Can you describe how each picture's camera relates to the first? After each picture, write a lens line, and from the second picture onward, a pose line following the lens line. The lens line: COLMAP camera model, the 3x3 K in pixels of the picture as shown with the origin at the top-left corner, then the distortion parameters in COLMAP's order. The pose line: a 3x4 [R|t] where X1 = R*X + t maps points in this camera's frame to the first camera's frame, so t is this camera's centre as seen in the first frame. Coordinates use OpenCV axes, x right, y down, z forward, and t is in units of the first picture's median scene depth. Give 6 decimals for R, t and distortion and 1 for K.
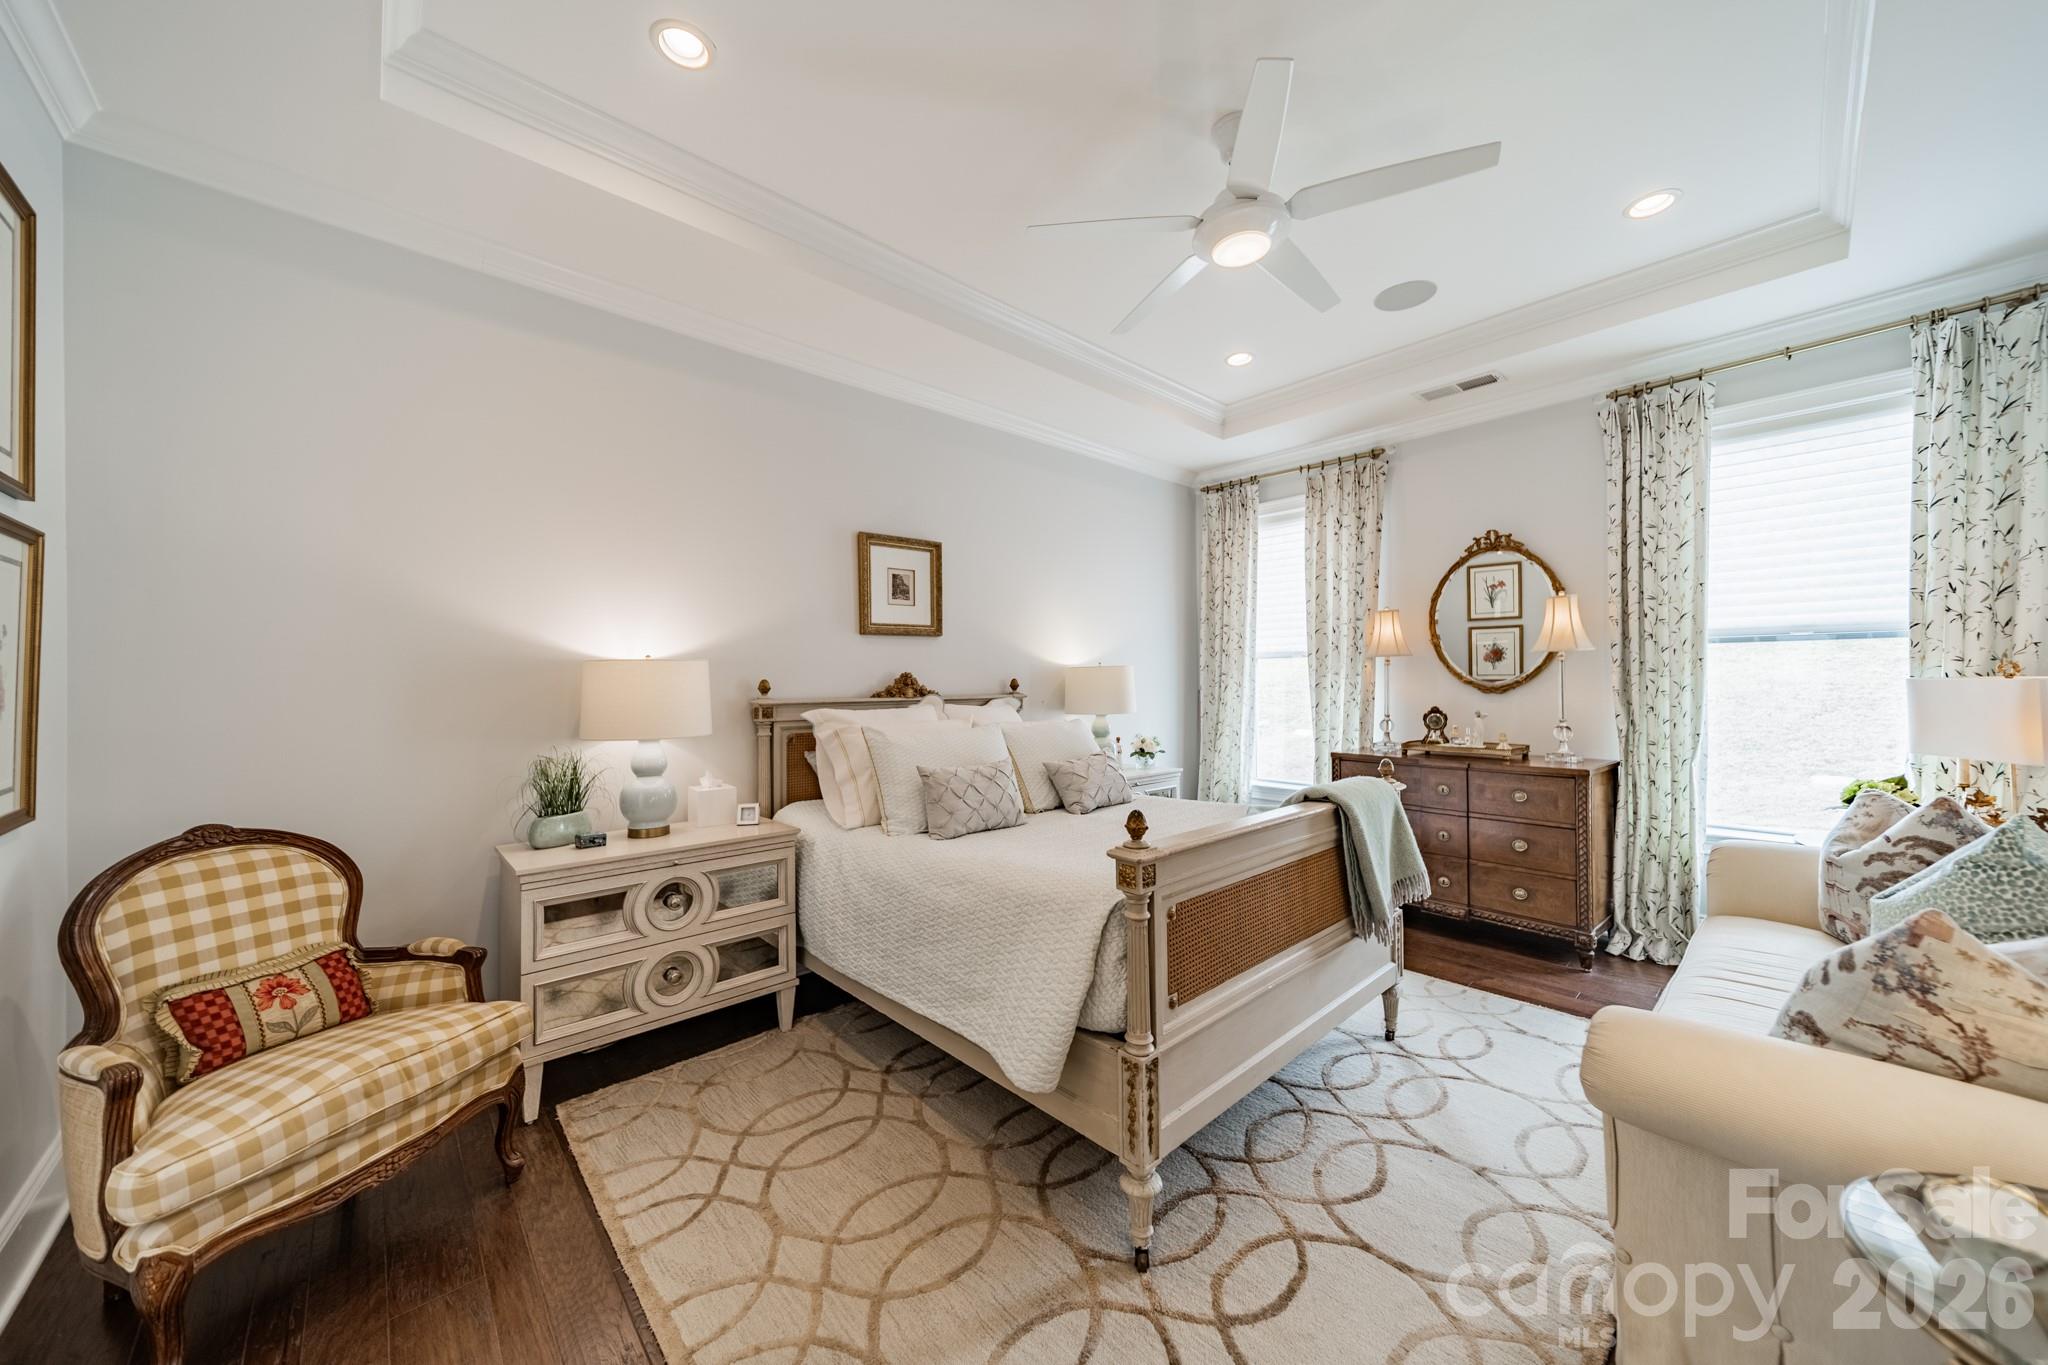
lens RADIAL K [[718.4, 0, 1025.4], [0, 718.4, 679.2], [0, 0, 1]] dist [0.005612, 0.000138]
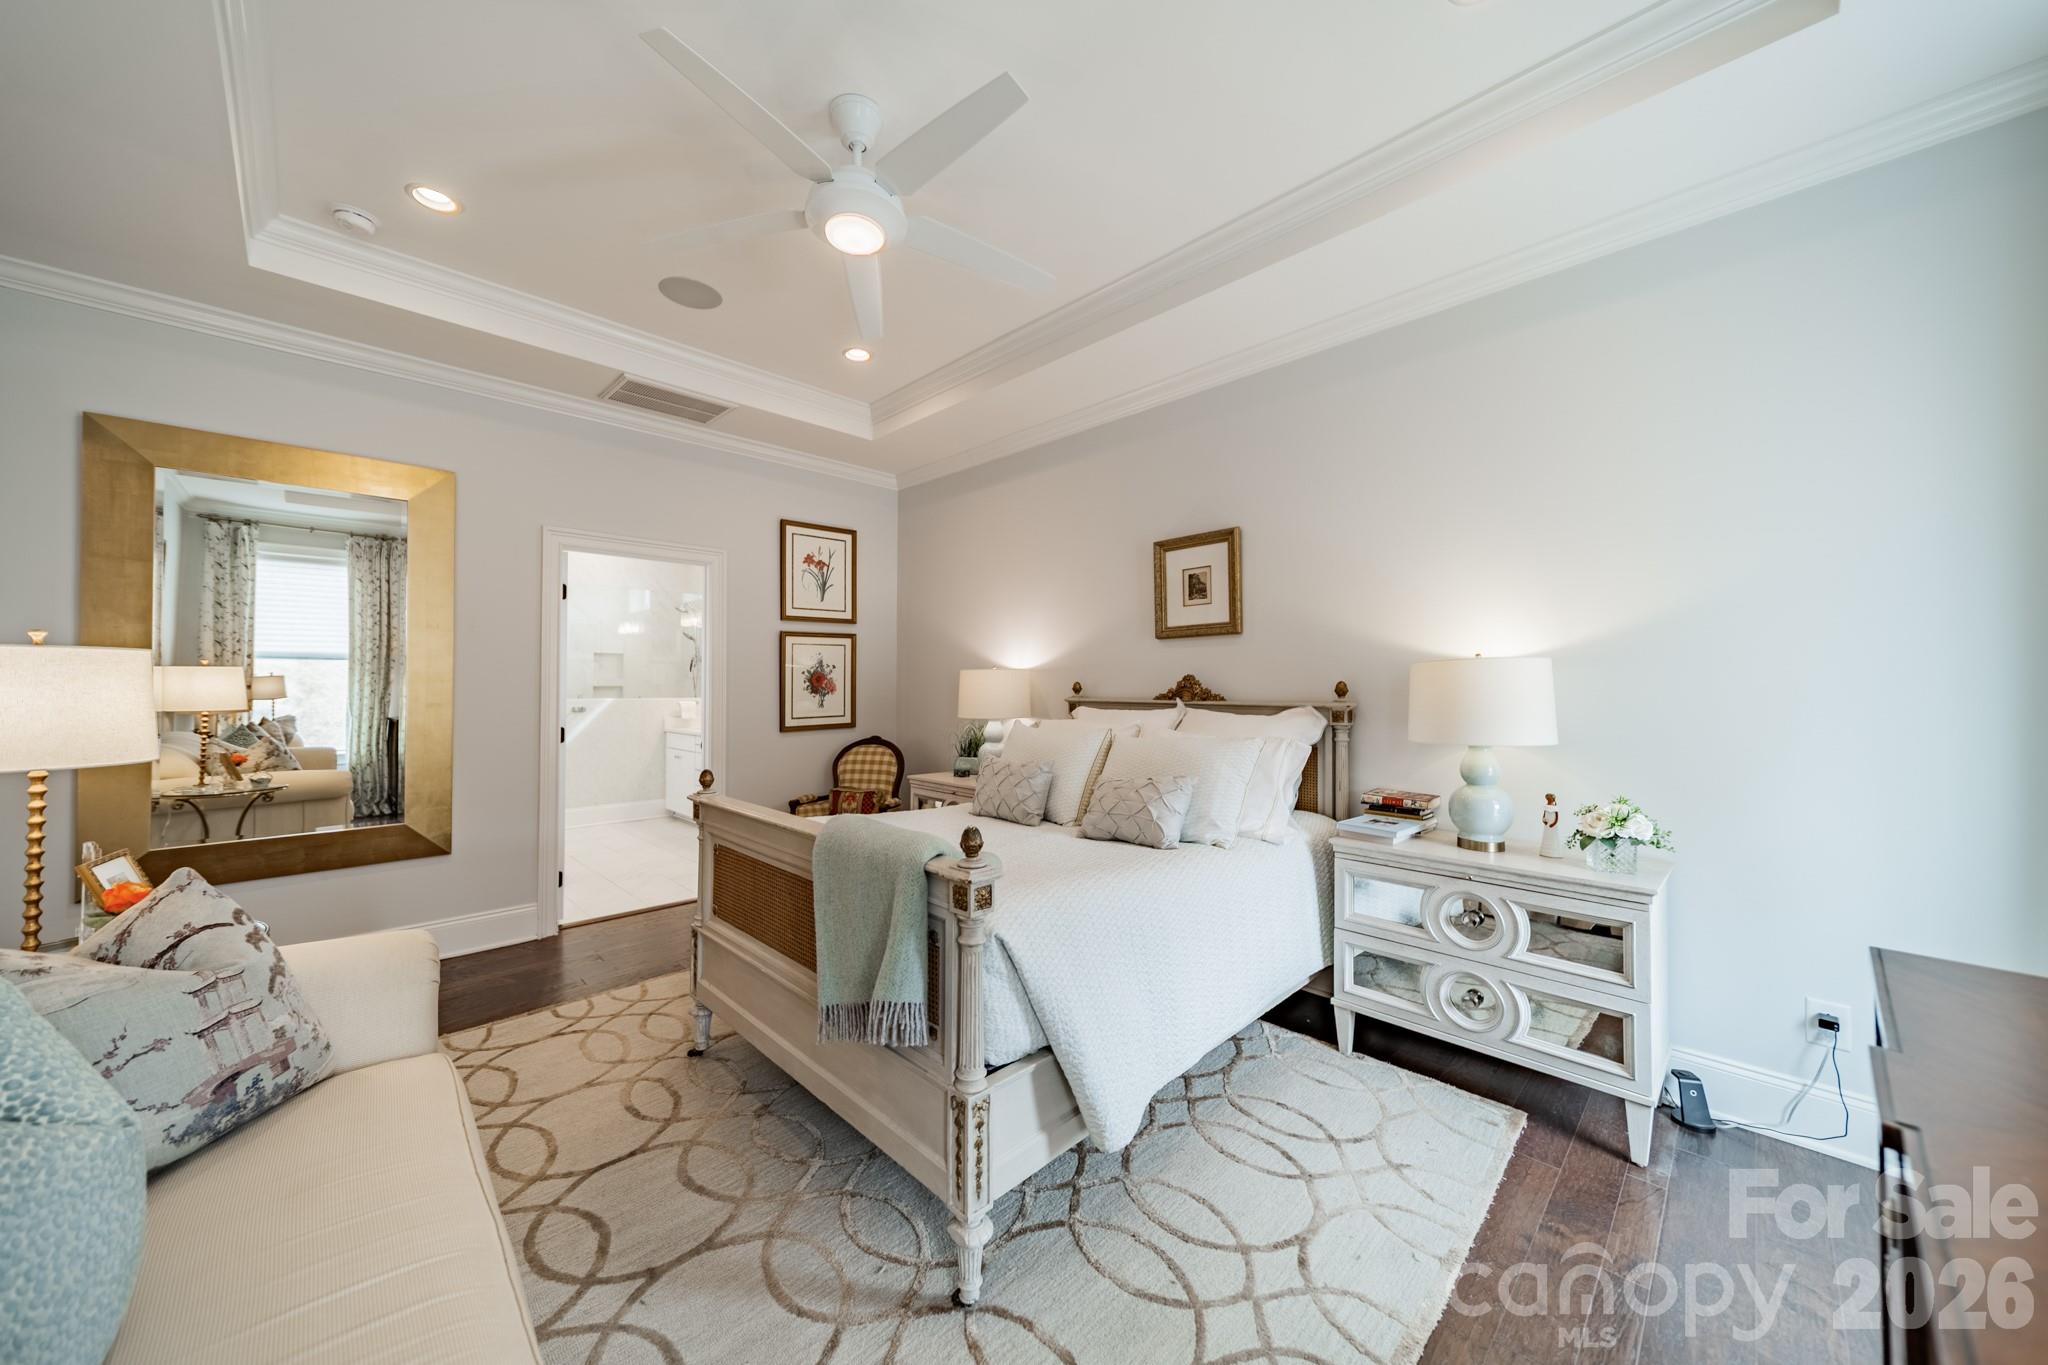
lens RADIAL K [[709.6, 0, 1022.2], [0, 709.6, 673.3], [0, 0, 1]] dist [0.014208, 0.000035]
pose [[0.035116, -0.009572, -0.999337, 0.792929], [0.002964, 0.999951, -0.009474, -0.002894], [0.999379, -0.002629, 0.035142, 0.750770]]
